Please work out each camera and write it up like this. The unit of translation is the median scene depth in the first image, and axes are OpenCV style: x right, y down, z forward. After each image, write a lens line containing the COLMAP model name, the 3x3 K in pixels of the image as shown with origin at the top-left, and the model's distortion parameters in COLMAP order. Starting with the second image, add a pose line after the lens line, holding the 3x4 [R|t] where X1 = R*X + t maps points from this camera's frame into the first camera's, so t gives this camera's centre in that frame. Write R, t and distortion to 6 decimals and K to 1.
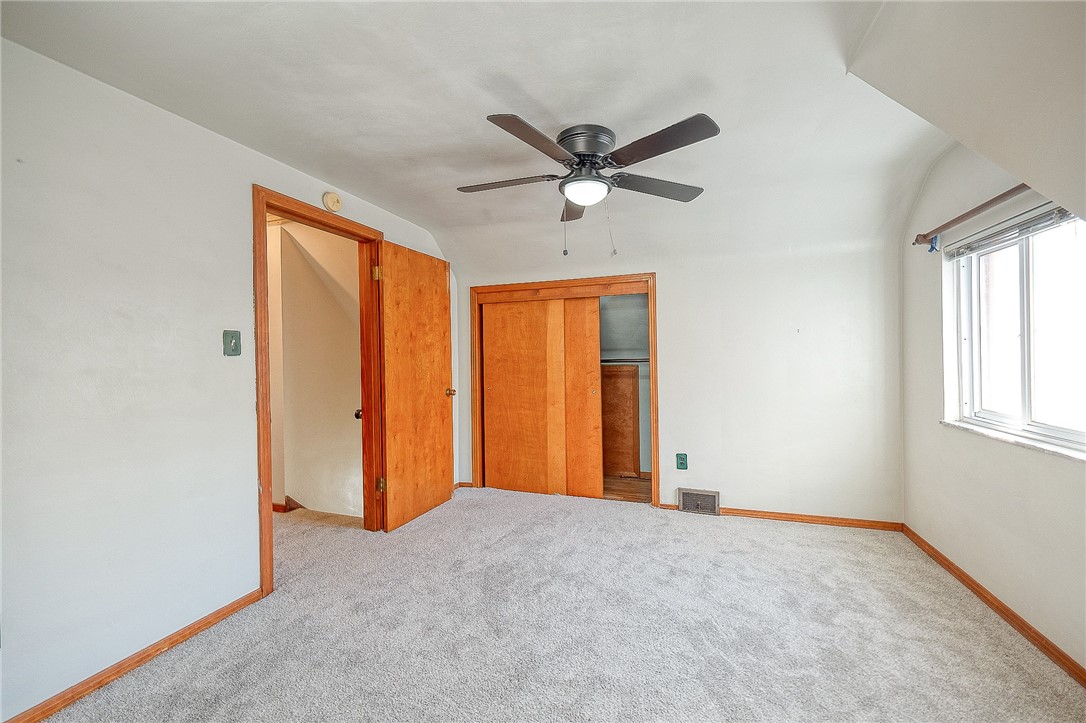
lens RADIAL K [[425.6, 0, 539.2], [0, 425.6, 358.7], [0, 0, 1]] dist [0.002658, 0.000063]
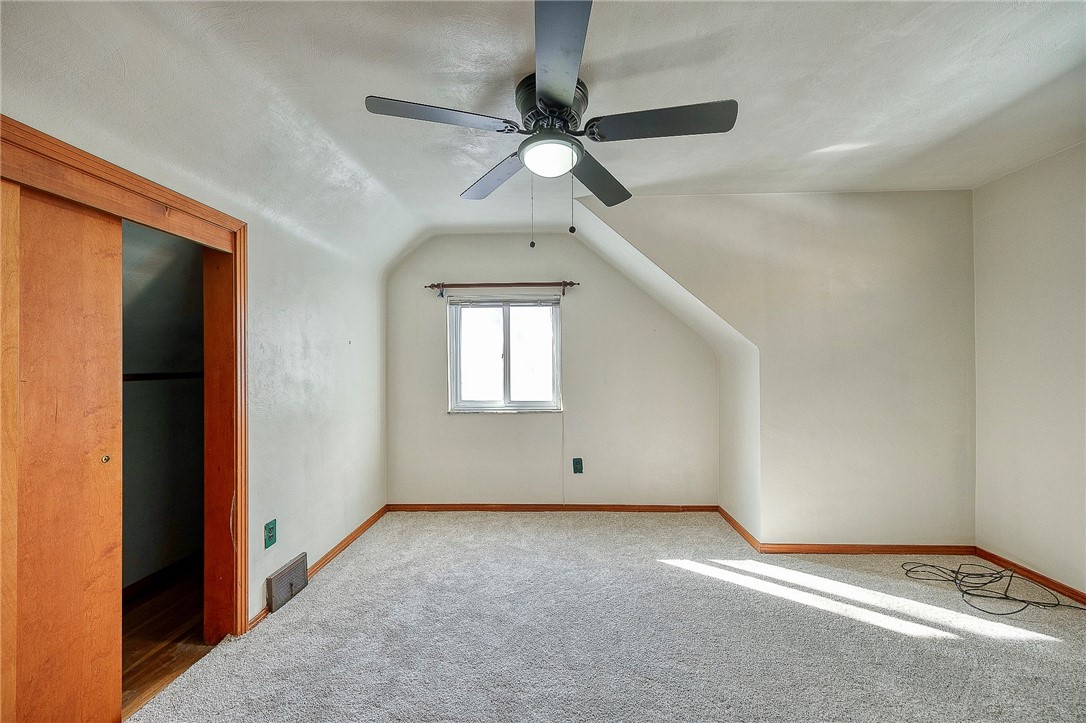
lens RADIAL K [[425.6, 0, 544.4], [0, 425.6, 361.3], [0, 0, 1]] dist [0.002658, 0.000063]
pose [[-0.310139, 0.021818, 0.950441, -0.386782], [0.015598, 0.999719, -0.017860, 0.001504], [-0.950563, 0.009286, -0.310392, 0.773199]]
